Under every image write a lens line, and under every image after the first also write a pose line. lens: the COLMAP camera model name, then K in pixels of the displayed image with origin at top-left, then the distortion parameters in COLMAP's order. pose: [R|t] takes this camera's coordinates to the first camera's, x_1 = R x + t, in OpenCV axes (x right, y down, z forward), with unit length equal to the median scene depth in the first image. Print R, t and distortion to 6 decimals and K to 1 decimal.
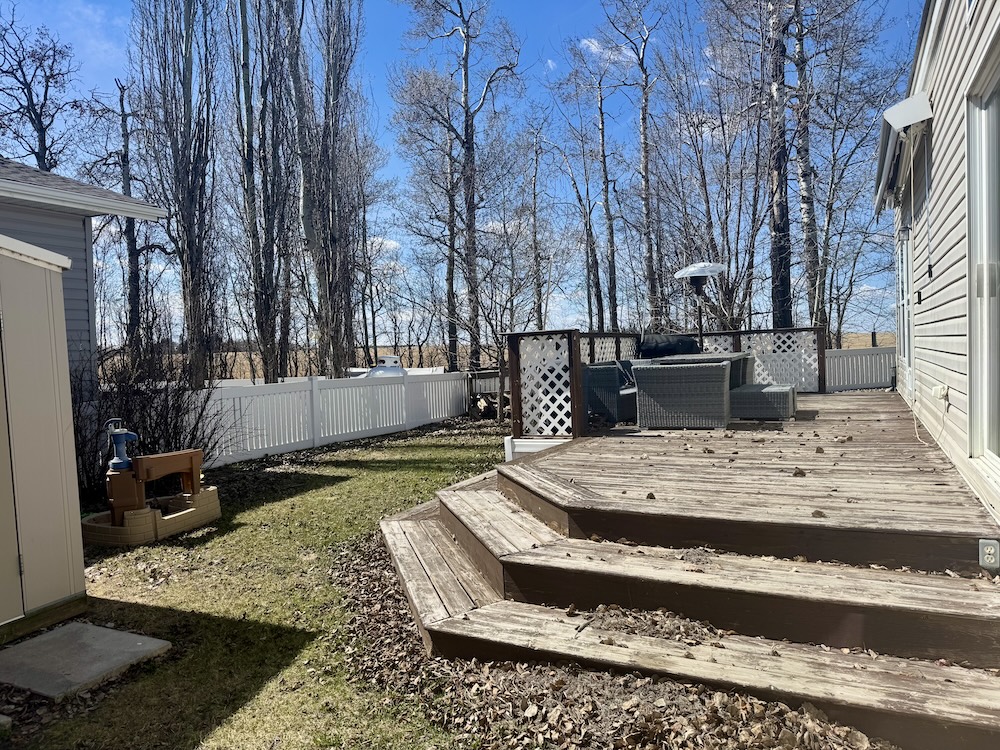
lens RADIAL K [[698.5, 0, 498.8], [0, 698.5, 376.7], [0, 0, 1]] dist [0.009320, -0.000092]
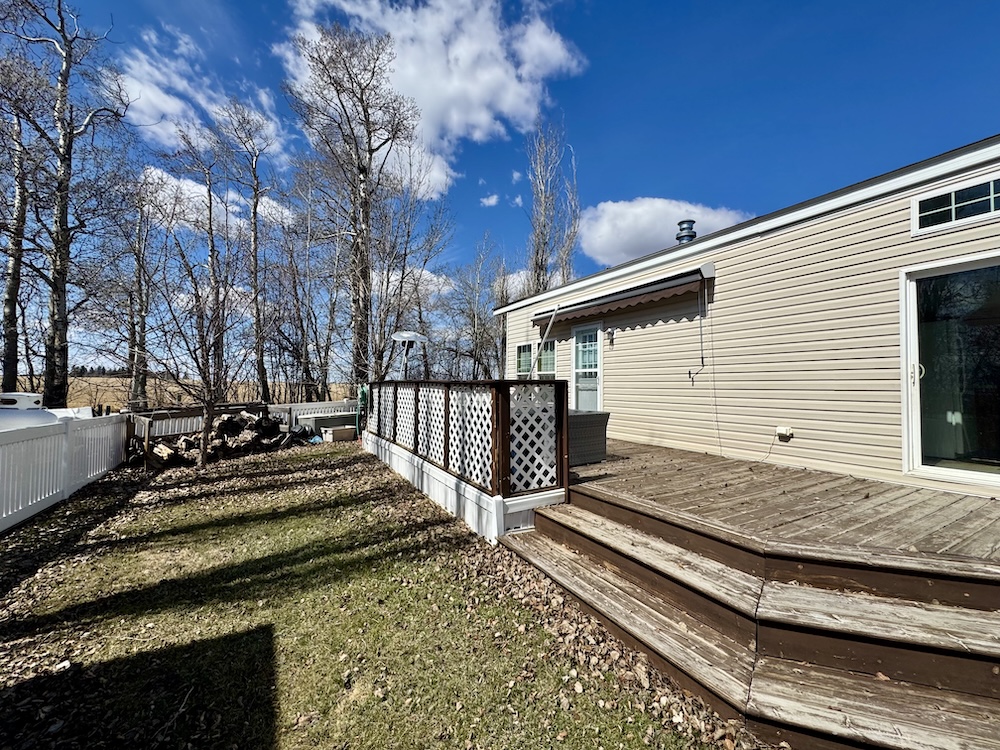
lens RADIAL K [[403.4, 0, 499.0], [0, 403.4, 373.9], [0, 0, 1]] dist [-0.001657, 0.000290]
pose [[0.561622, 0.069412, 0.824477, -0.381776], [0.002860, 0.996306, -0.085826, -0.022866], [-0.827389, 0.050560, 0.559349, 0.653957]]
